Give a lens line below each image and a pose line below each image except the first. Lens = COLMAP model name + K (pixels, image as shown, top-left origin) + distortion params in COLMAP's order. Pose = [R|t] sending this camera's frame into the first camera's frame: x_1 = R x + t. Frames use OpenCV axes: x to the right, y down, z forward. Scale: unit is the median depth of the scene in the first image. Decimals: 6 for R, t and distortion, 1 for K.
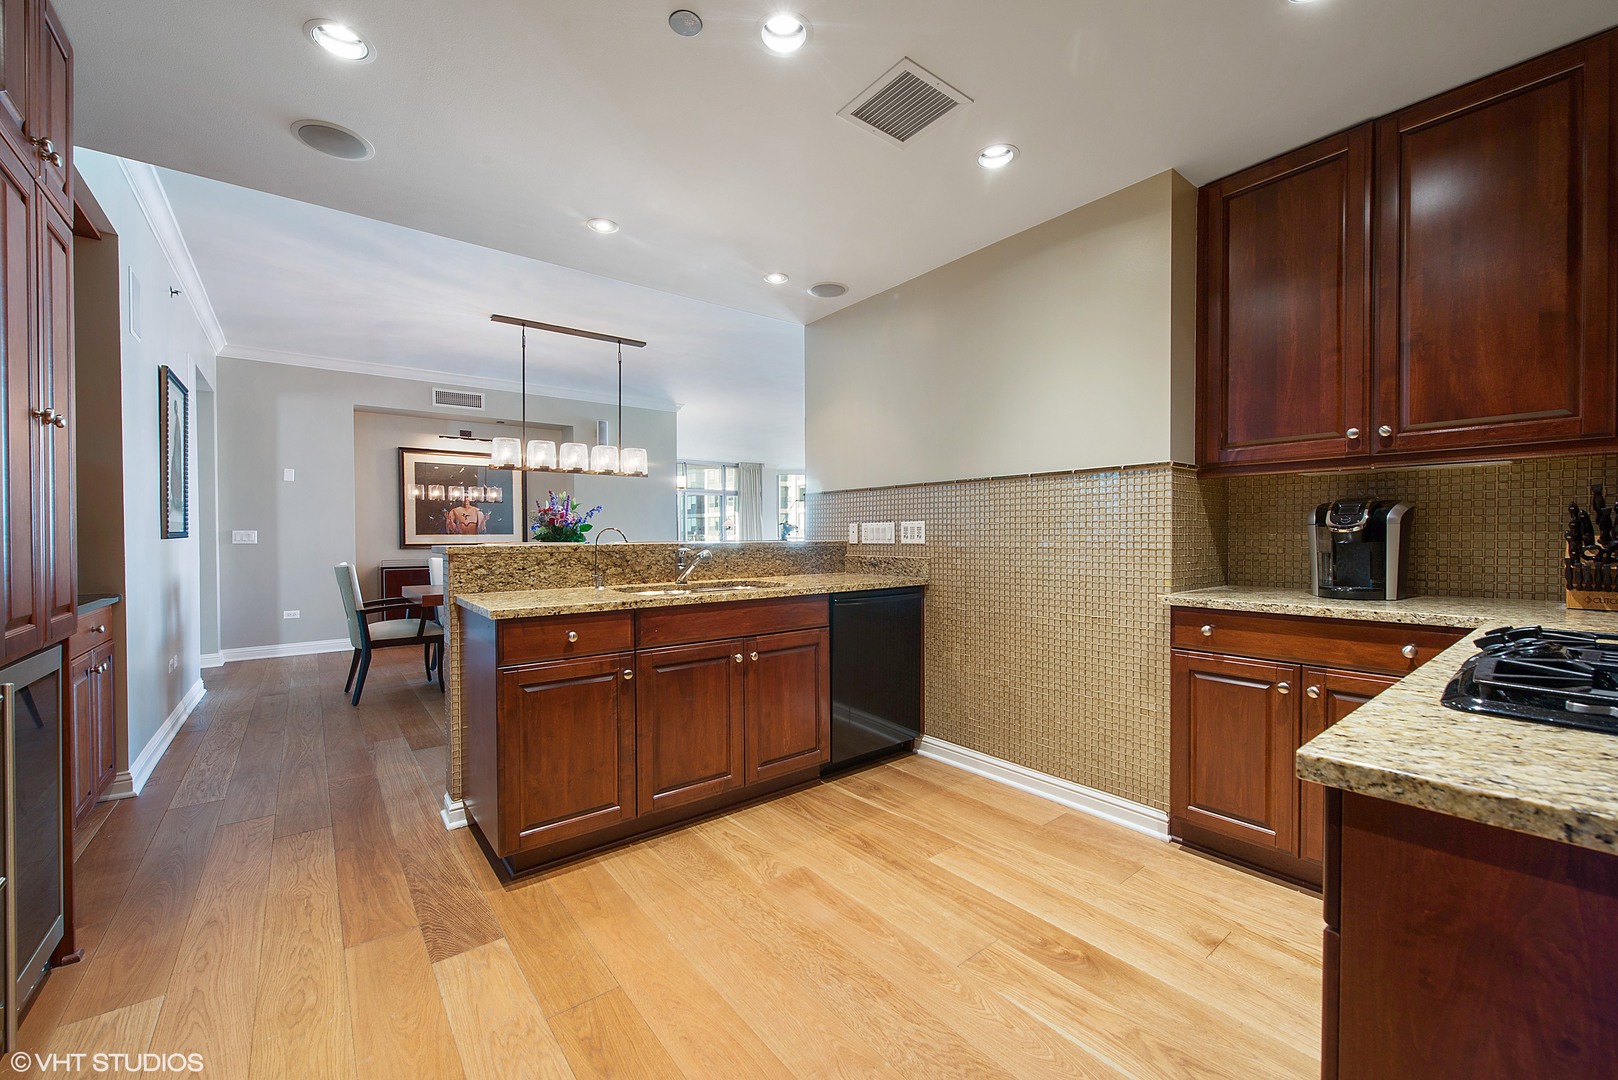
lens RADIAL K [[639.7, 0, 809.1], [0, 639.7, 542.0], [0, 0, 1]] dist [-0.006964, -0.001754]
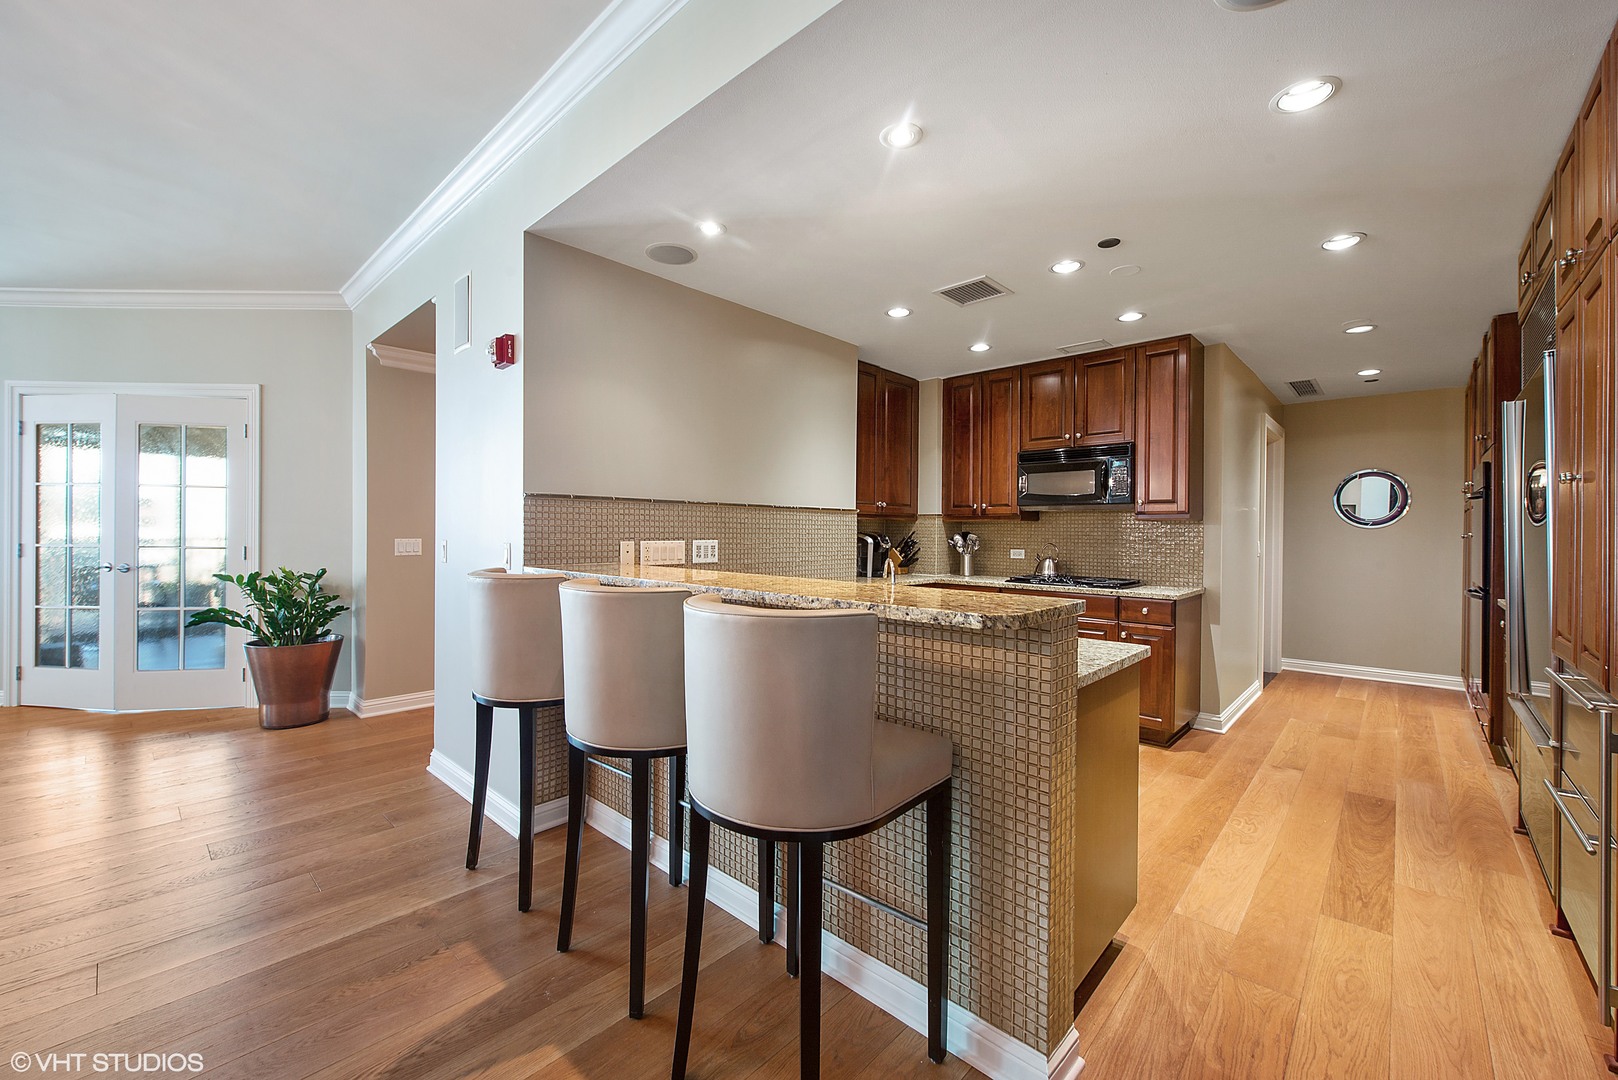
lens RADIAL K [[639.7, 0, 813.5], [0, 639.7, 534.1], [0, 0, 1]] dist [-0.006964, -0.001754]
pose [[-0.155753, 0.003118, 0.987791, -1.192194], [0.003247, 0.999991, -0.002645, -0.055073], [-0.987791, 0.002795, -0.155762, 1.426472]]
